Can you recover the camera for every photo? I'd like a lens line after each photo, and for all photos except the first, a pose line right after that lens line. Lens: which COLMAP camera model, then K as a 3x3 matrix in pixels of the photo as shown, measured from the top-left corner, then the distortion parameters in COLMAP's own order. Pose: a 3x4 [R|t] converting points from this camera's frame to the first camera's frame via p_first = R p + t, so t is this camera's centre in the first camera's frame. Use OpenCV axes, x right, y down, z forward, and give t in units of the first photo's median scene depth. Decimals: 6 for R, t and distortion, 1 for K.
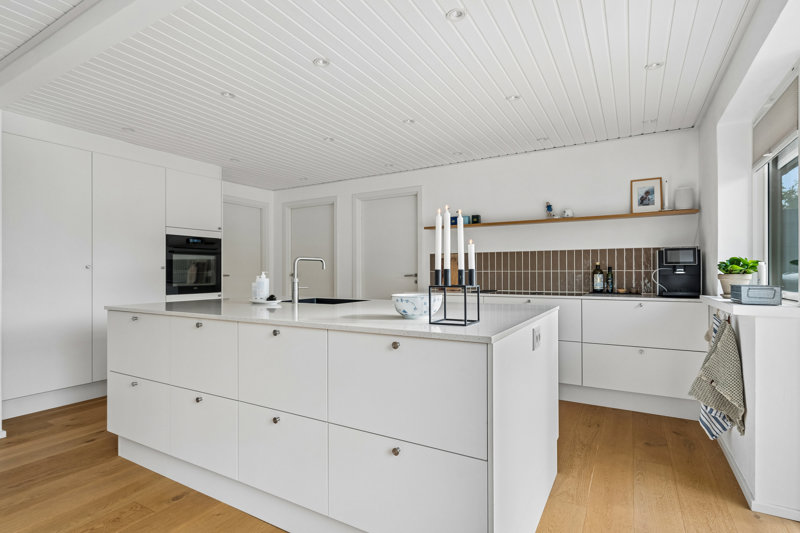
lens RADIAL K [[384.9, 0, 398.8], [0, 384.9, 272.0], [0, 0, 1]] dist [-0.000345, 0.001533]
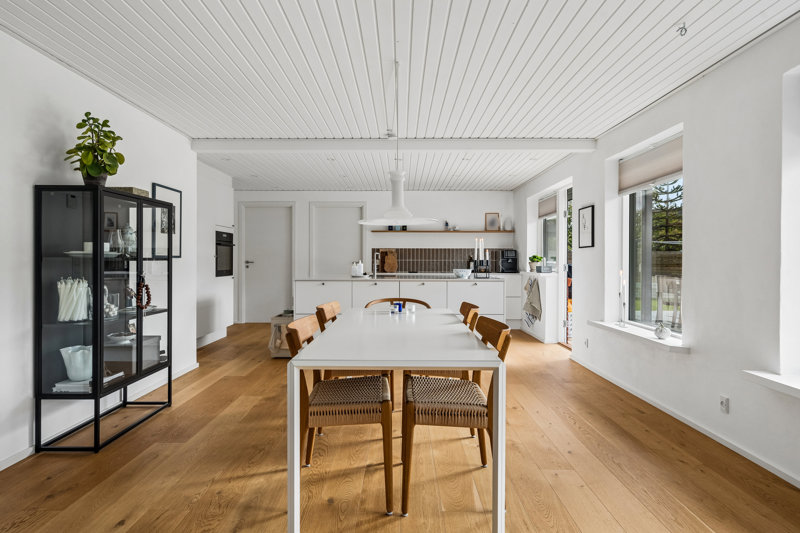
lens RADIAL K [[437.2, 0, 400.8], [0, 437.2, 264.0], [0, 0, 1]] dist [0.005886, -0.000271]
pose [[0.855893, 0.000447, 0.517153, -0.932501], [-0.005580, 0.999949, 0.008371, -0.000594], [-0.517123, -0.010051, 0.855852, -0.681805]]
